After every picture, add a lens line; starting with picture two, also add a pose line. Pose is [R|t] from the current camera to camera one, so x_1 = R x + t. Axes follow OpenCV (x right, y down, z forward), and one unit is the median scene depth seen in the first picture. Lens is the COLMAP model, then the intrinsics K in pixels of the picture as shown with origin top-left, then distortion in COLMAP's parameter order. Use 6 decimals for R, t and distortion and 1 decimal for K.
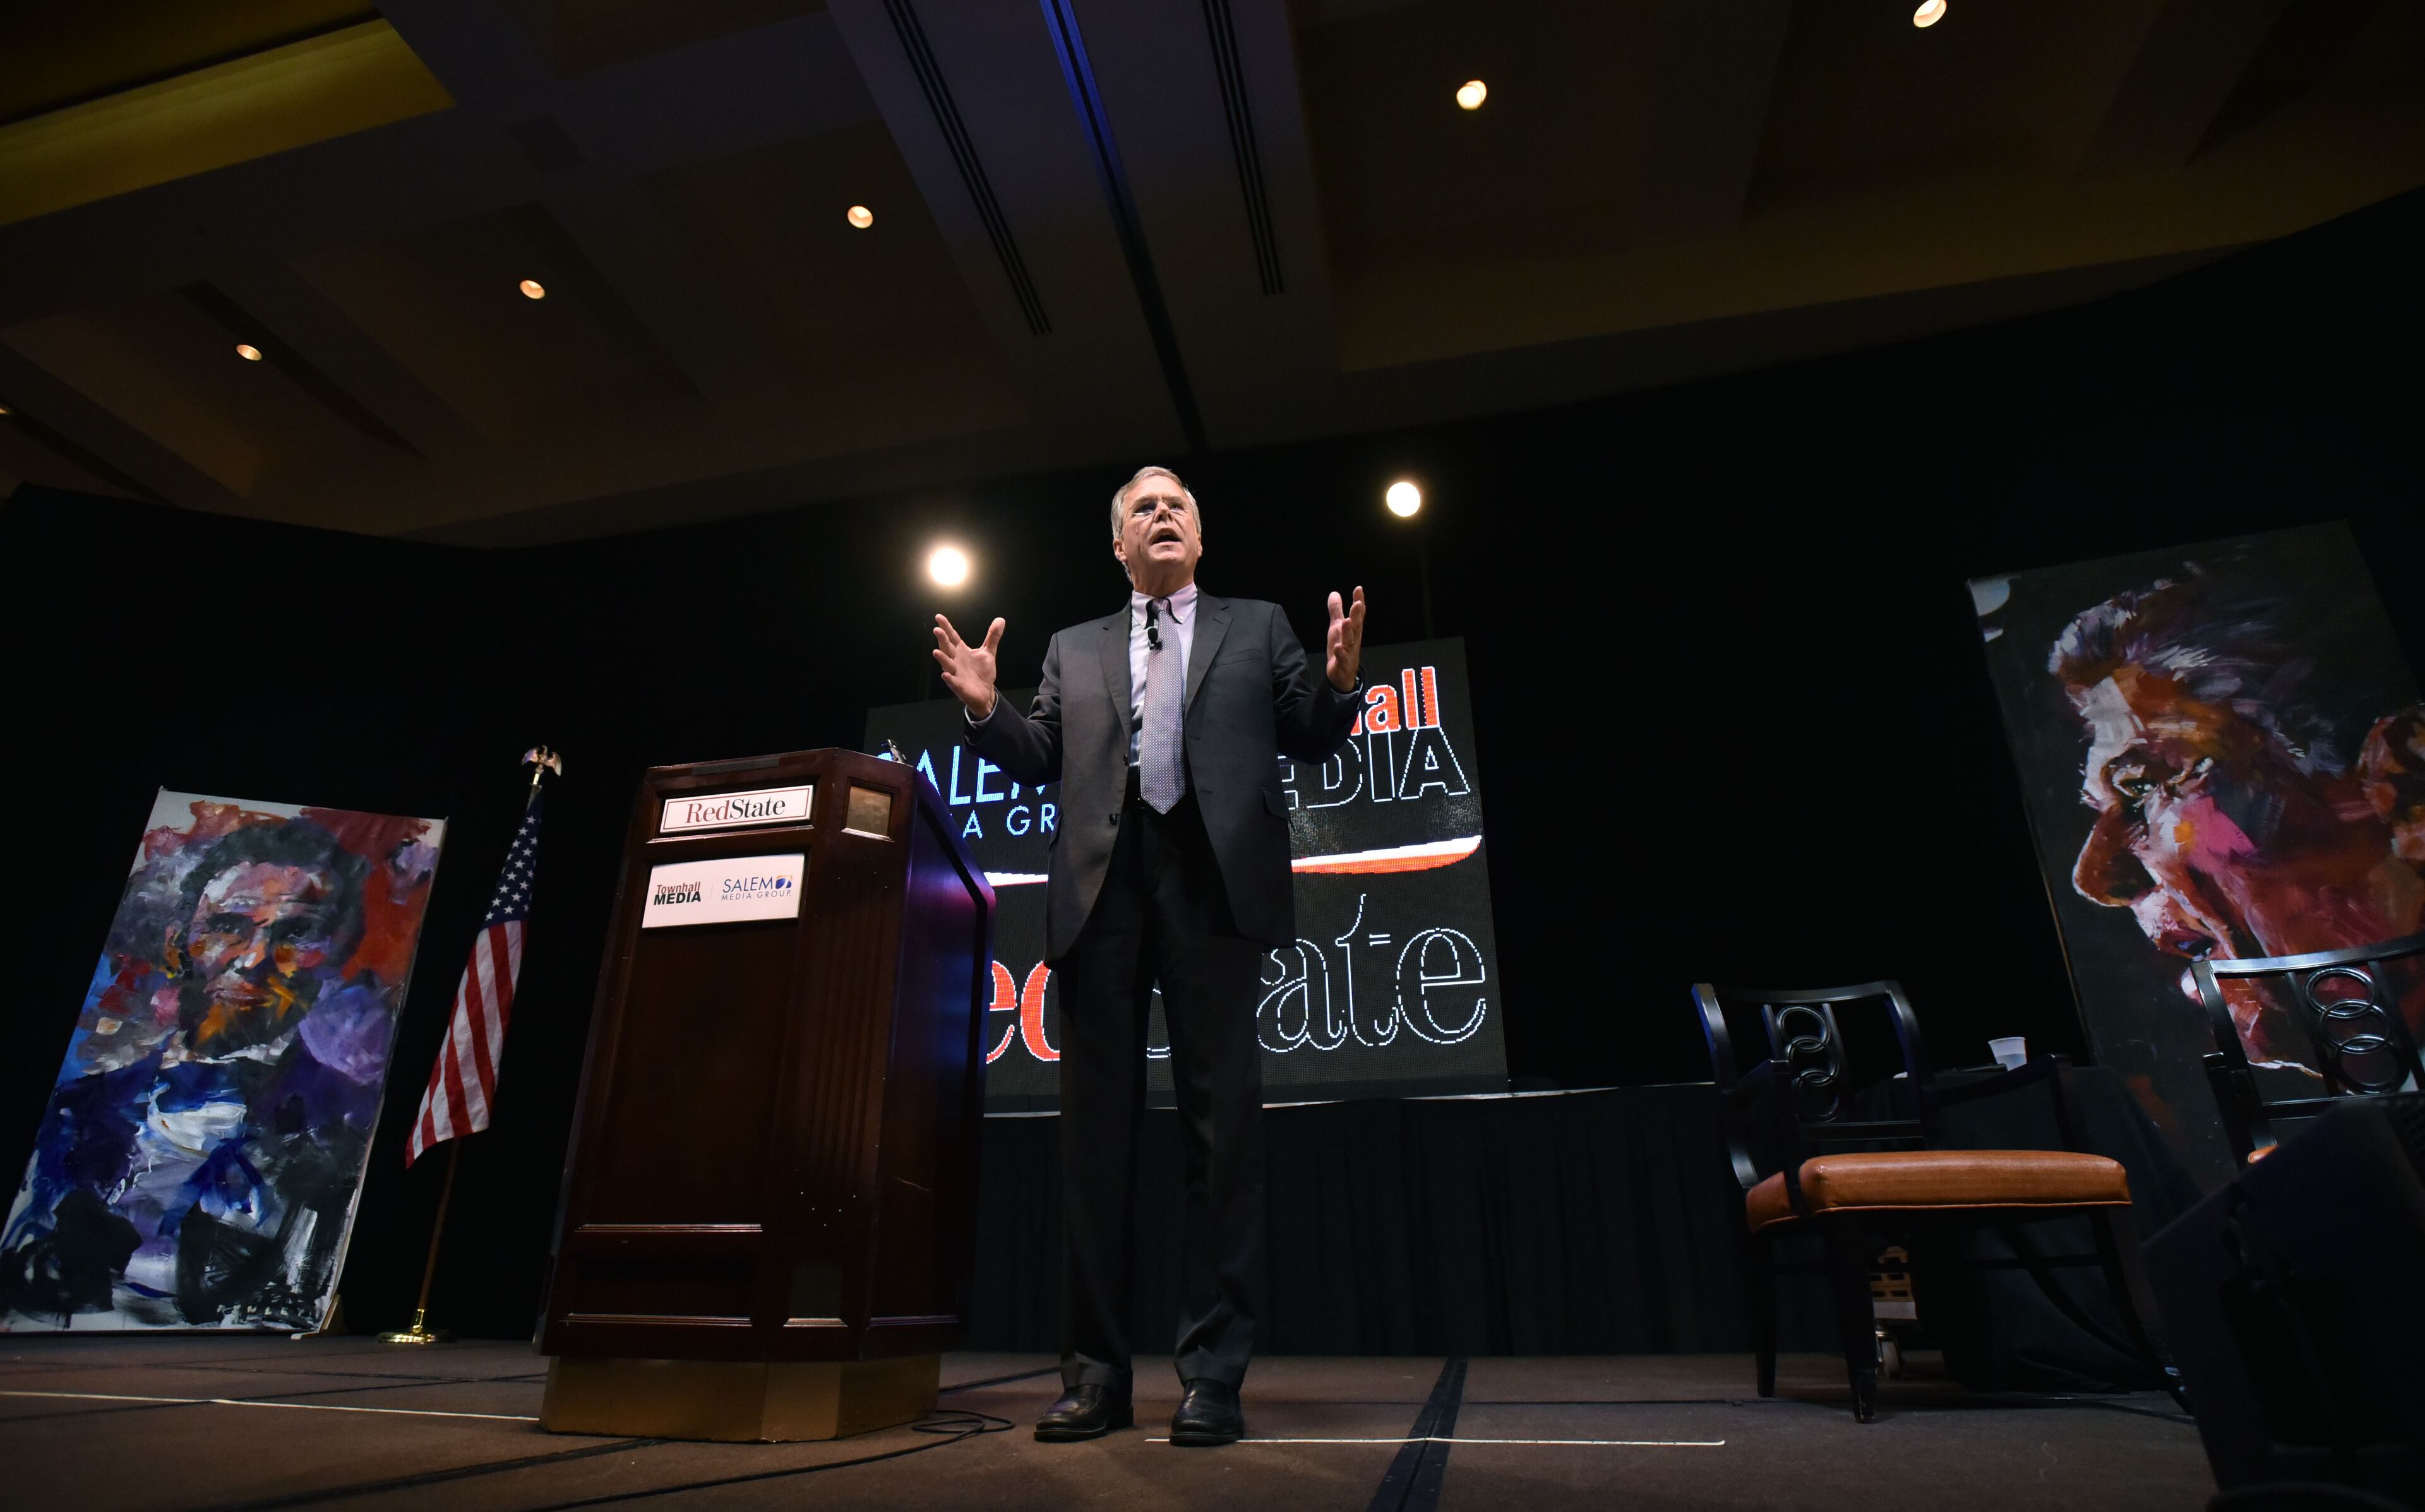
lens RADIAL K [[1114.4, 0, 1194.2], [0, 1114.4, 825.1], [0, 0, 1]] dist [-0.032005, 0.000575]
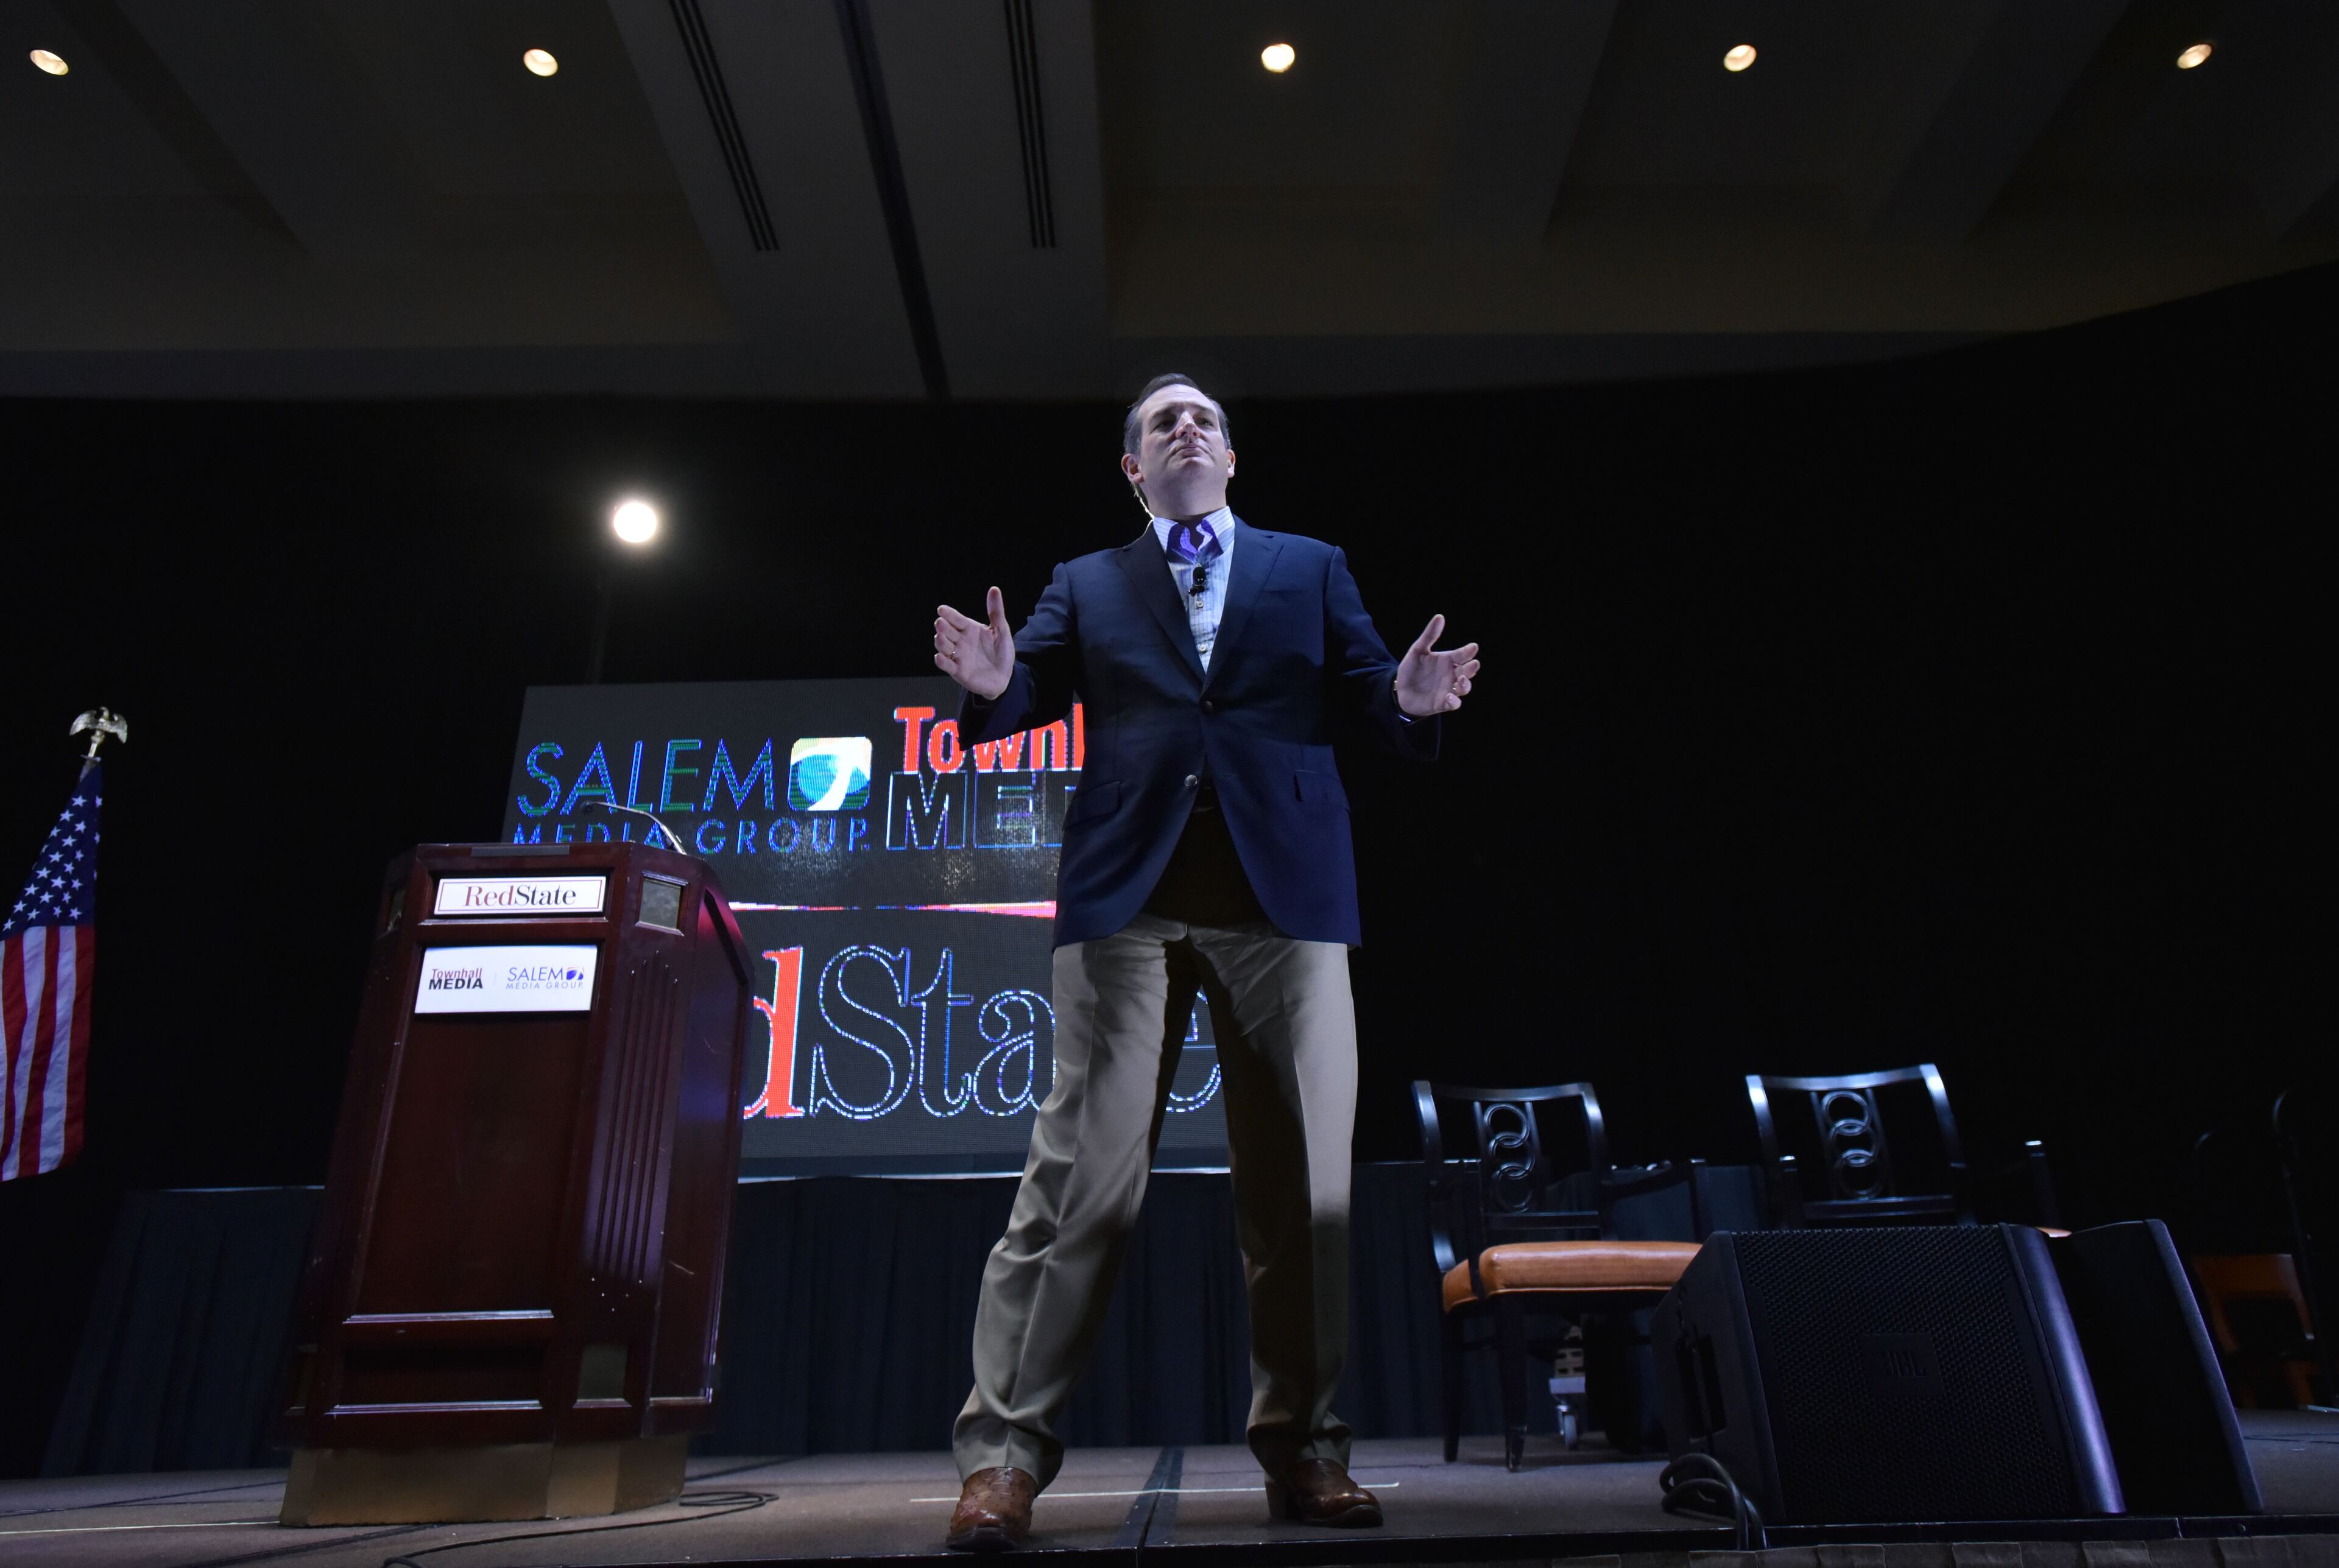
lens RADIAL K [[1423.9, 0, 1169.5], [0, 1423.9, 784.0], [0, 0, 1]] dist [-0.004171, 0.000997]
pose [[0.975016, 0.069190, 0.211084, -0.096982], [-0.067841, 0.997603, -0.013634, -0.111462], [-0.211521, -0.001027, 0.977373, -0.312176]]
